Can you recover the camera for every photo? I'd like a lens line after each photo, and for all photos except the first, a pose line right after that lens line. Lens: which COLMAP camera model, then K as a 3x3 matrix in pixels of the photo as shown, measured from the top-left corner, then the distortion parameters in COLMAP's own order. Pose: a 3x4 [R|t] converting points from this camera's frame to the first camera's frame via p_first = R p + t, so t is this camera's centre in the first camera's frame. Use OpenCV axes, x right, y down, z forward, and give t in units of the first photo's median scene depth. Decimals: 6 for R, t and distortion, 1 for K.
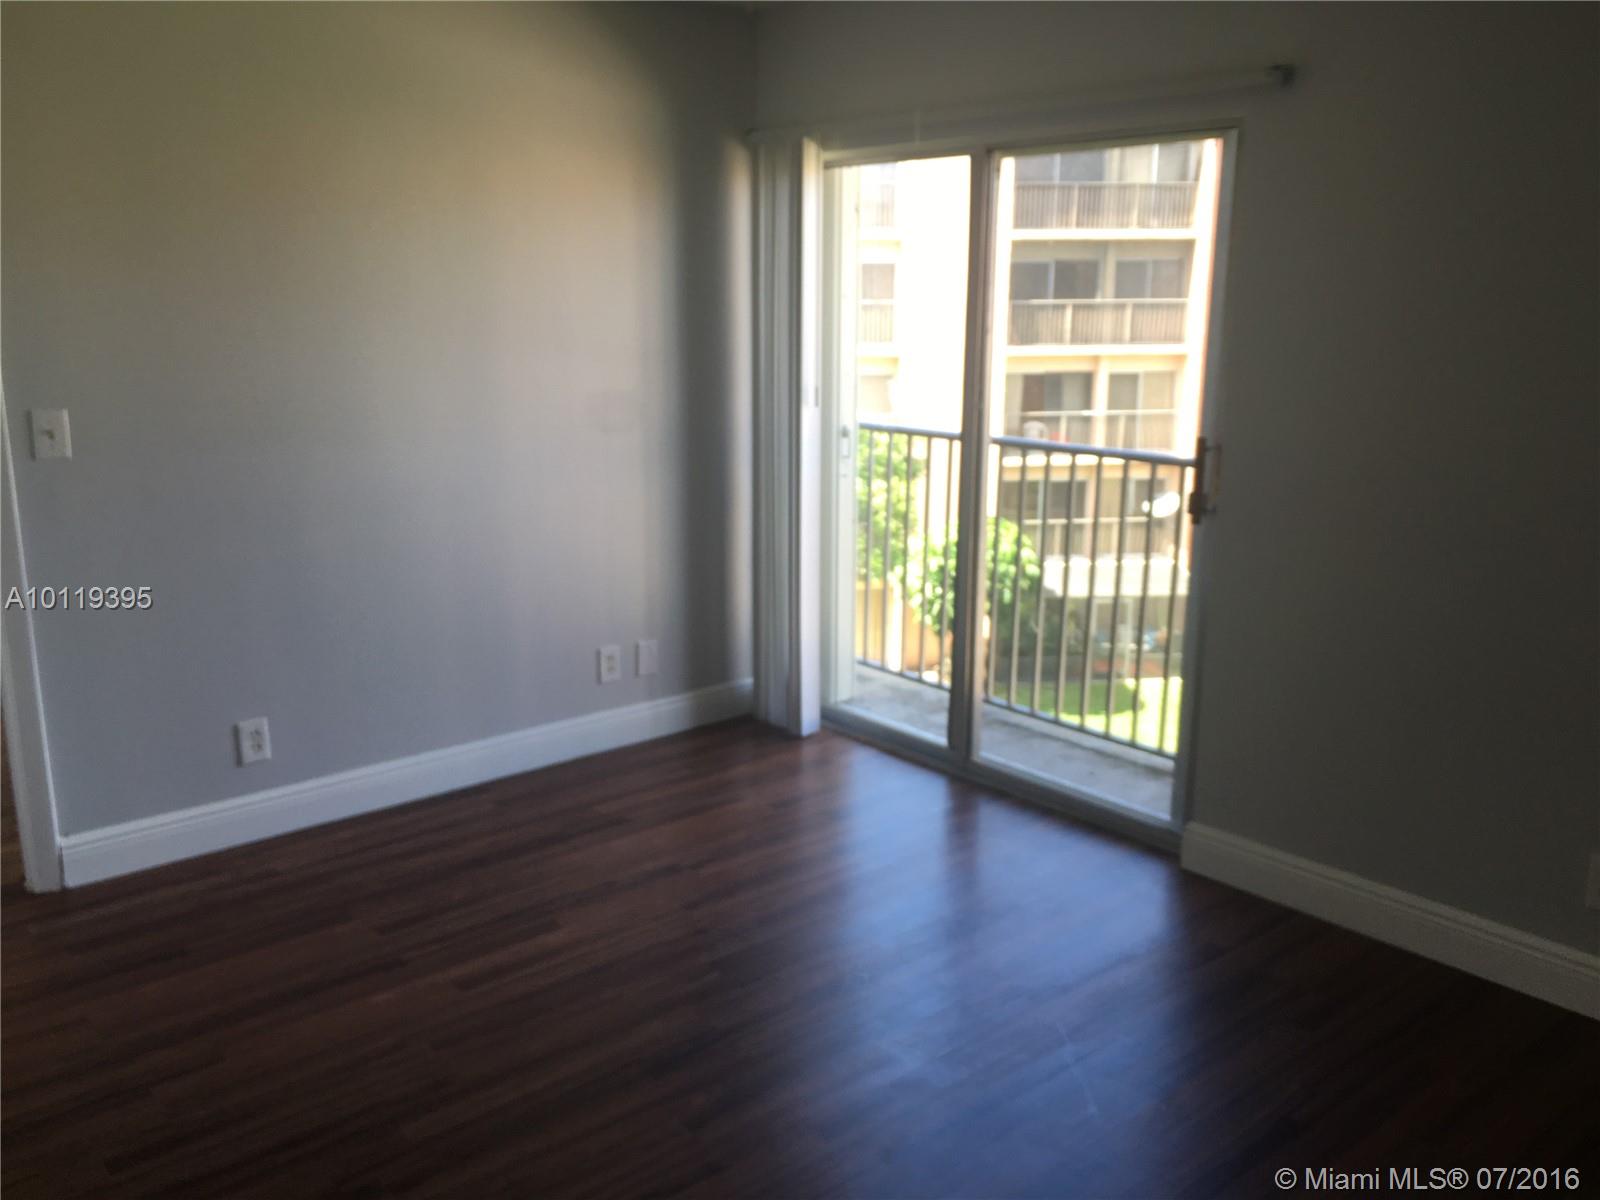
lens RADIAL K [[1364.2, 0, 795.2], [0, 1364.2, 601.0], [0, 0, 1]] dist [0.096168, -0.111576]
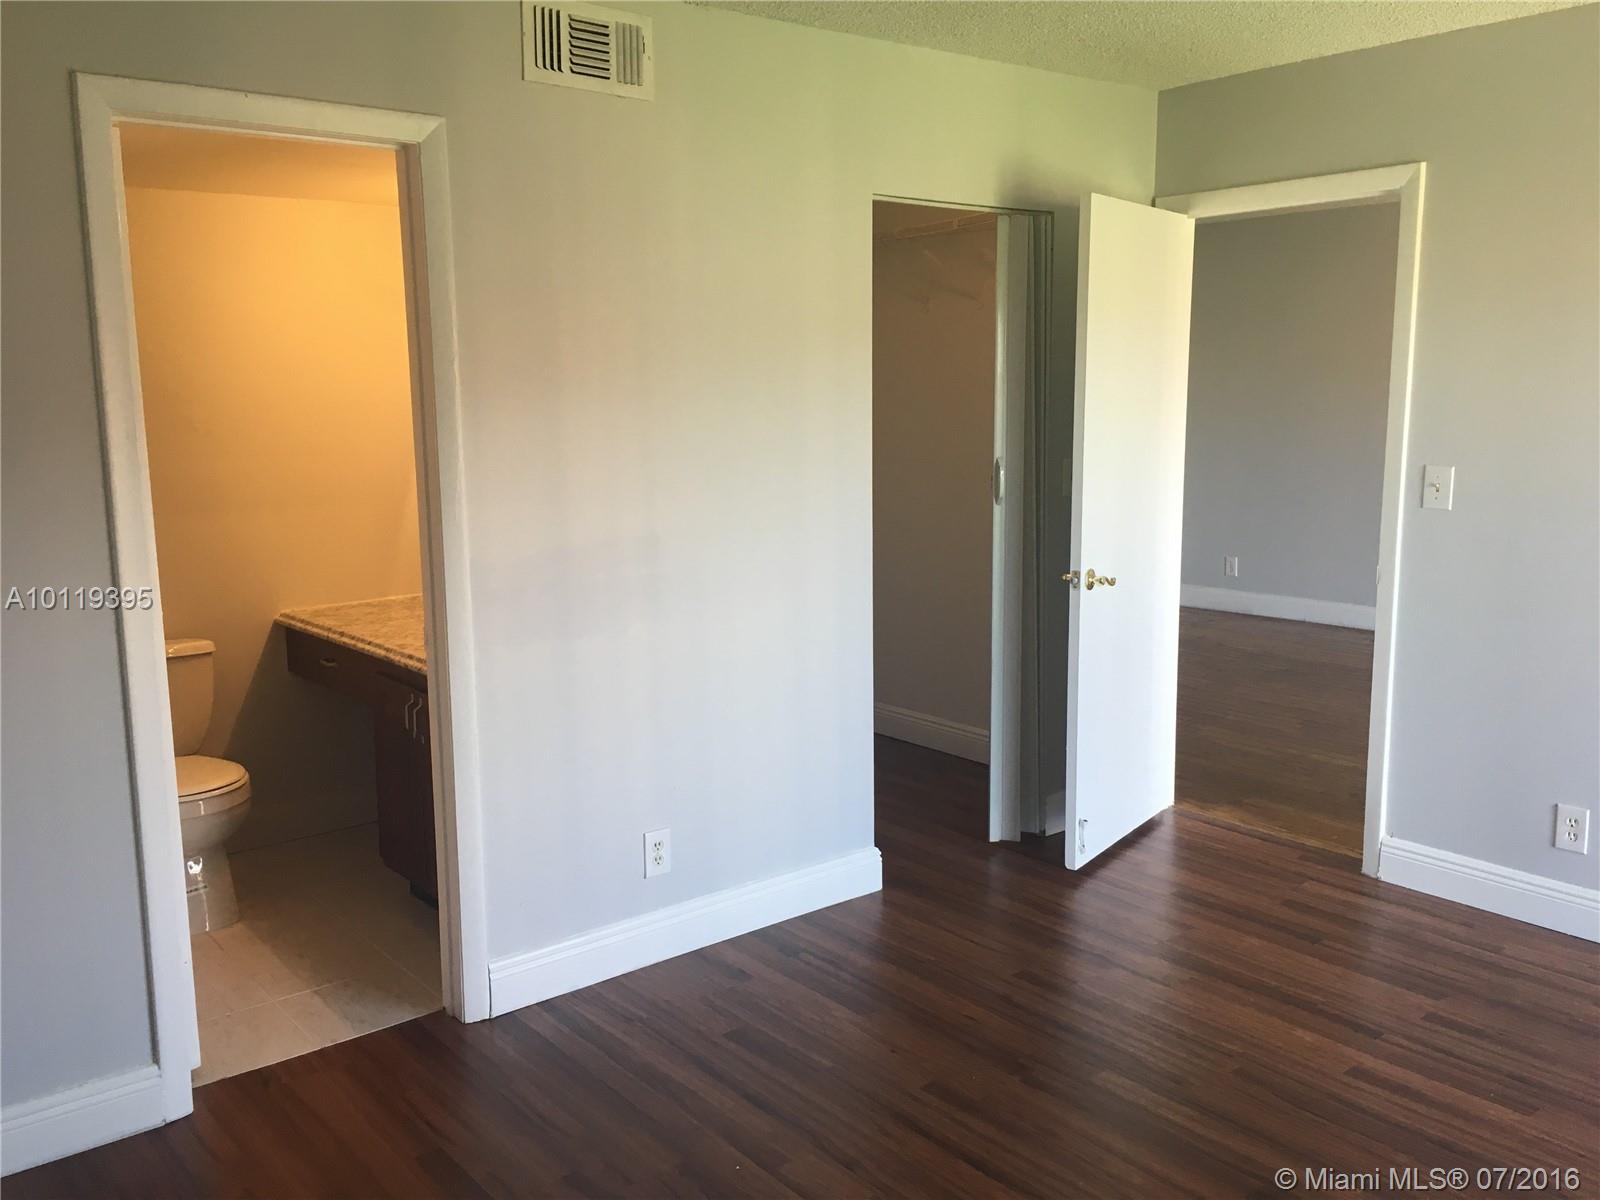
lens RADIAL K [[1364.2, 0, 797.5], [0, 1364.2, 597.7], [0, 0, 1]] dist [0.096168, -0.111576]
pose [[-0.015994, 0.156755, -0.987508, 0.576040], [-0.218881, 0.963131, 0.156431, -0.090741], [0.975621, 0.218648, 0.018906, 0.457358]]
